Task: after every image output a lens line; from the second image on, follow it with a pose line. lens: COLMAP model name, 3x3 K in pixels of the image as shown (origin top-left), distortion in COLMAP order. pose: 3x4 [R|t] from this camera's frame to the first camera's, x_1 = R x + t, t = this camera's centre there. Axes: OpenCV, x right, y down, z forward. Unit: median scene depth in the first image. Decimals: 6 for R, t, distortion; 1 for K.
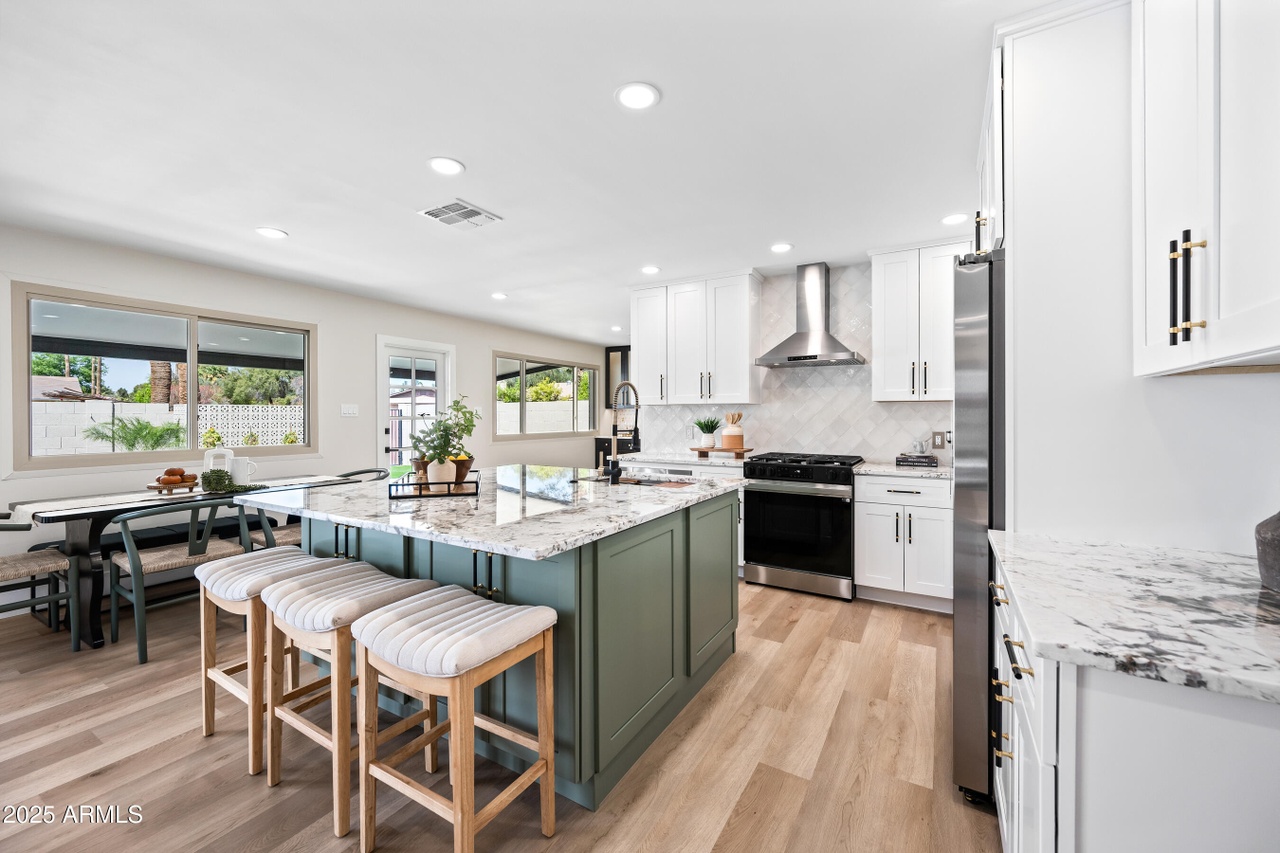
lens RADIAL K [[492.3, 0, 642.7], [0, 492.3, 421.3], [0, 0, 1]] dist [-0.001136, -0.000206]
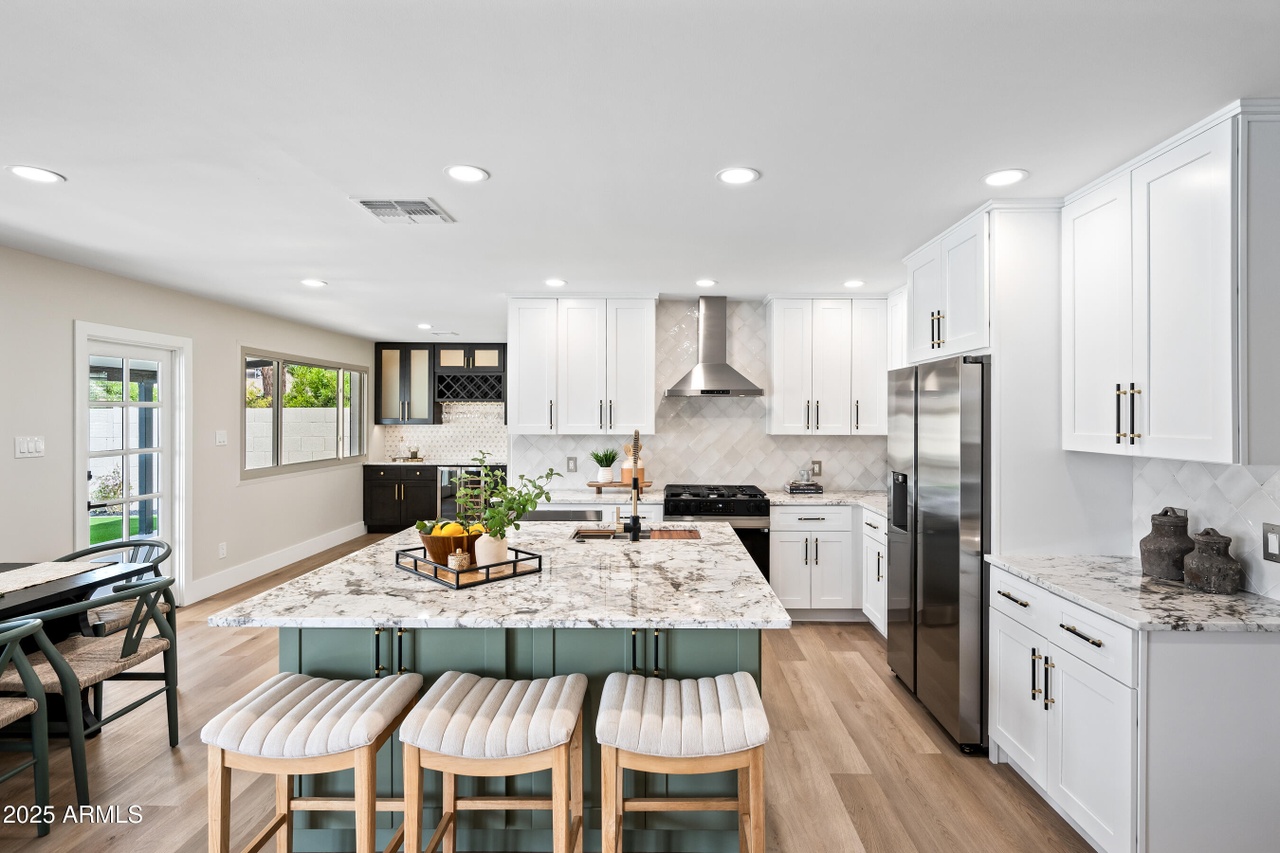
lens RADIAL K [[613.1, 0, 643.4], [0, 613.1, 423.6], [0, 0, 1]] dist [-0.005308, 0.000247]
pose [[0.873937, -0.003688, 0.486024, -0.416970], [0.003103, 0.999993, 0.002009, -0.067237], [-0.486028, -0.000247, 0.873943, -0.023236]]
